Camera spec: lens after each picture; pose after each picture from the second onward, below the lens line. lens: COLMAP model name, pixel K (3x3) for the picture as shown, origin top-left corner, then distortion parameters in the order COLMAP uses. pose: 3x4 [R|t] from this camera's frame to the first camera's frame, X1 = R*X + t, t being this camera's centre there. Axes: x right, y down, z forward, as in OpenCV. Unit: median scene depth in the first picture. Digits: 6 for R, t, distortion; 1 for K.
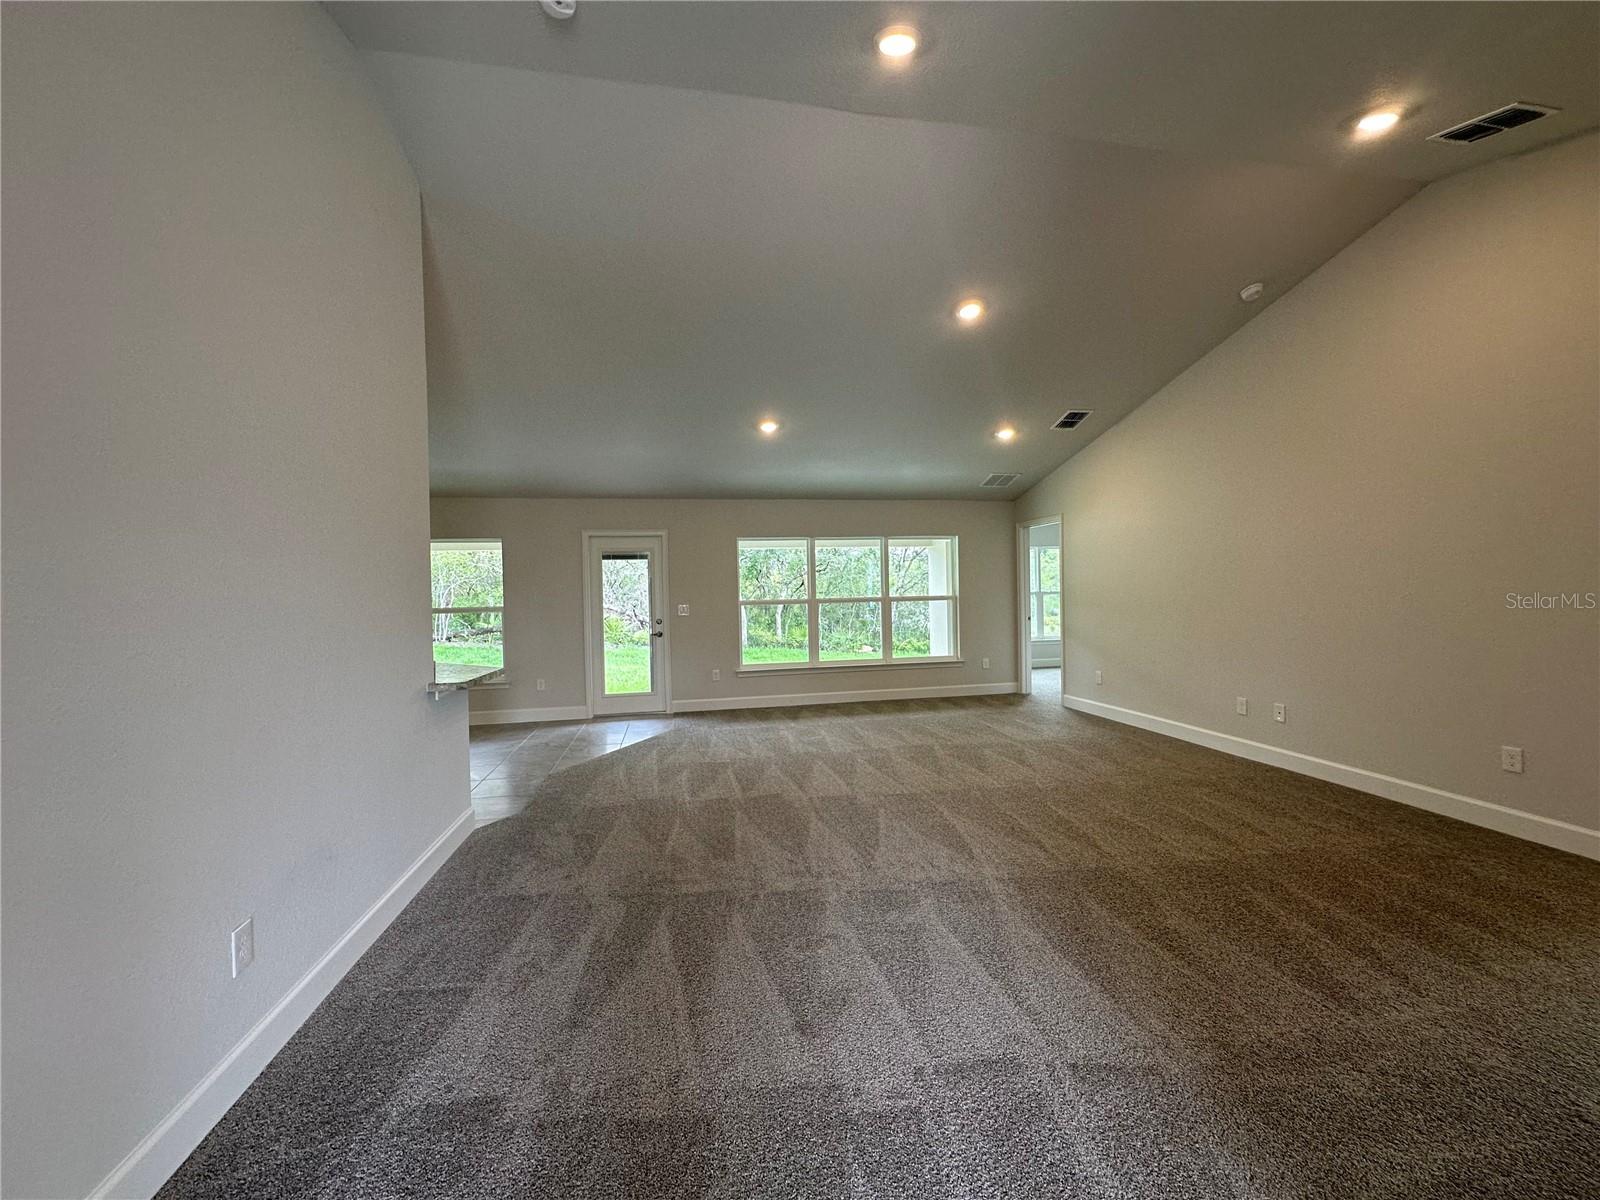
lens RADIAL K [[638.9, 0, 800.1], [0, 638.9, 598.3], [0, 0, 1]] dist [-0.002854, 0.001176]
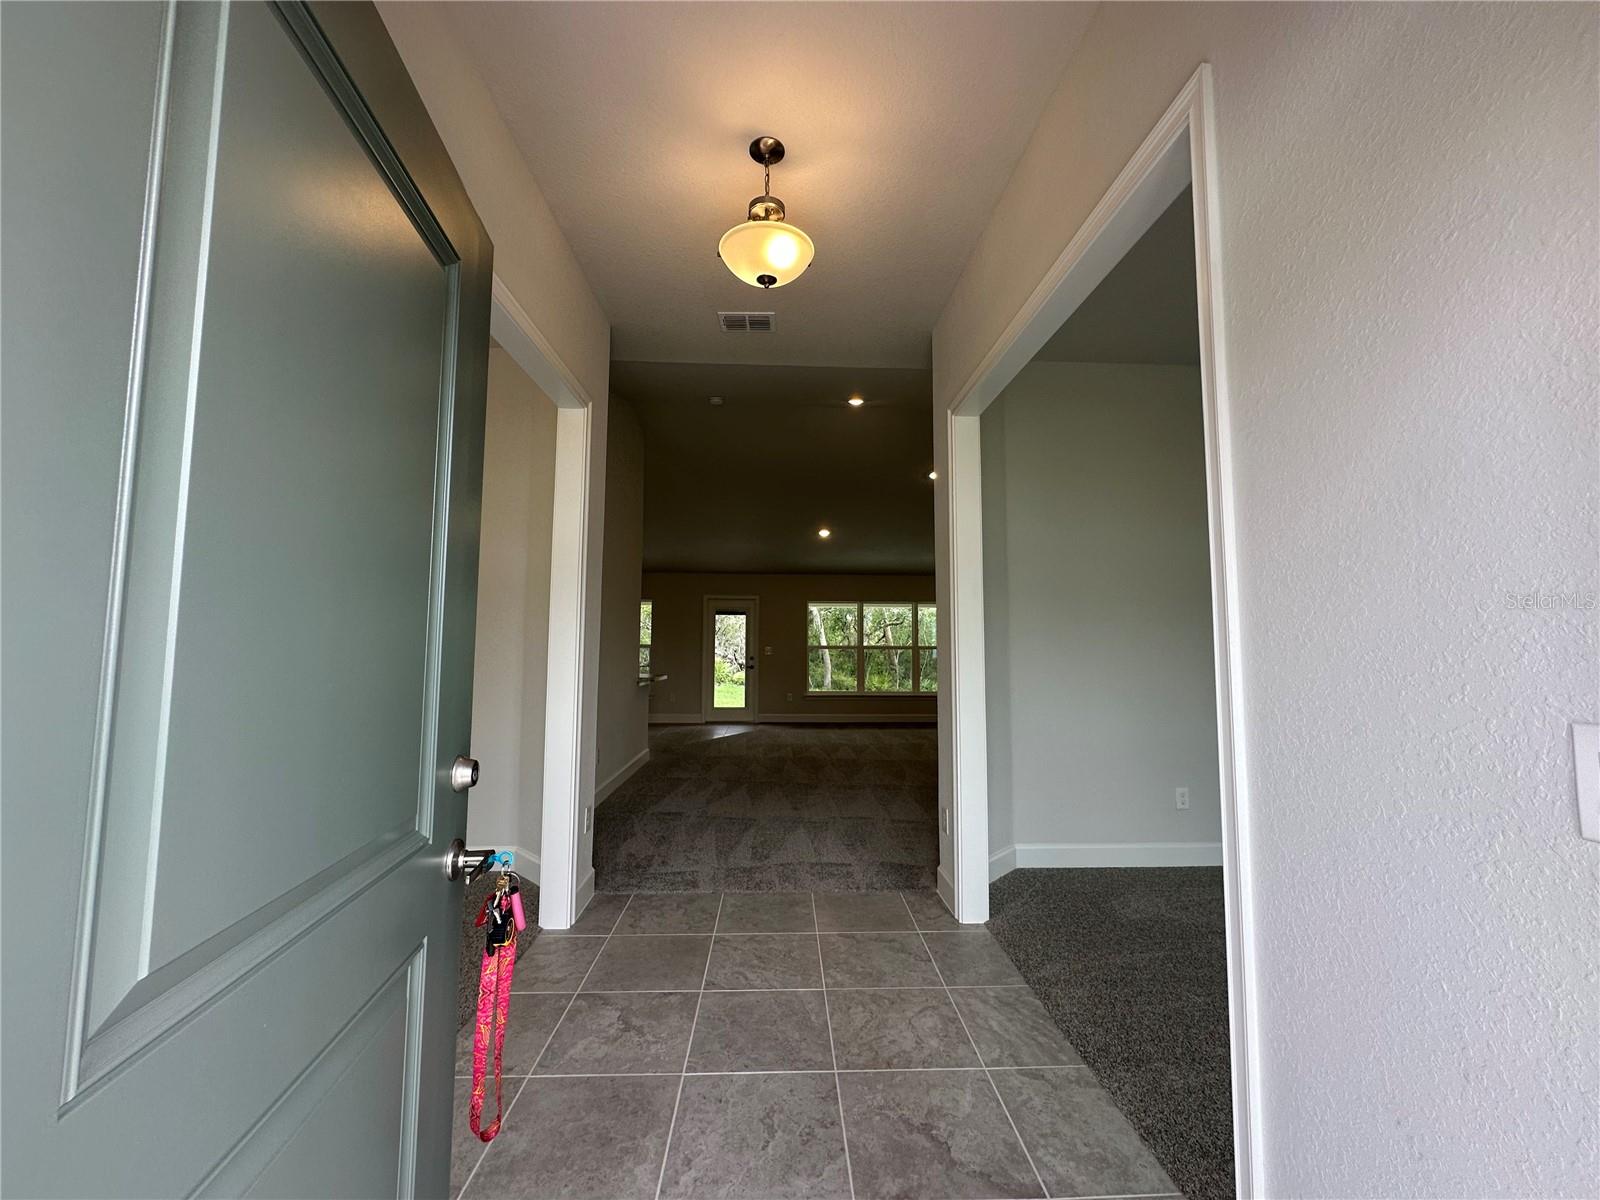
lens RADIAL K [[638.9, 0, 800.1], [0, 638.9, 598.3], [0, 0, 1]] dist [-0.002854, 0.001176]
pose [[0.987927, 0.017703, -0.153902, 0.108130], [-0.029889, 0.996565, -0.077228, 0.009777], [0.152007, 0.080895, 0.985063, -0.421225]]
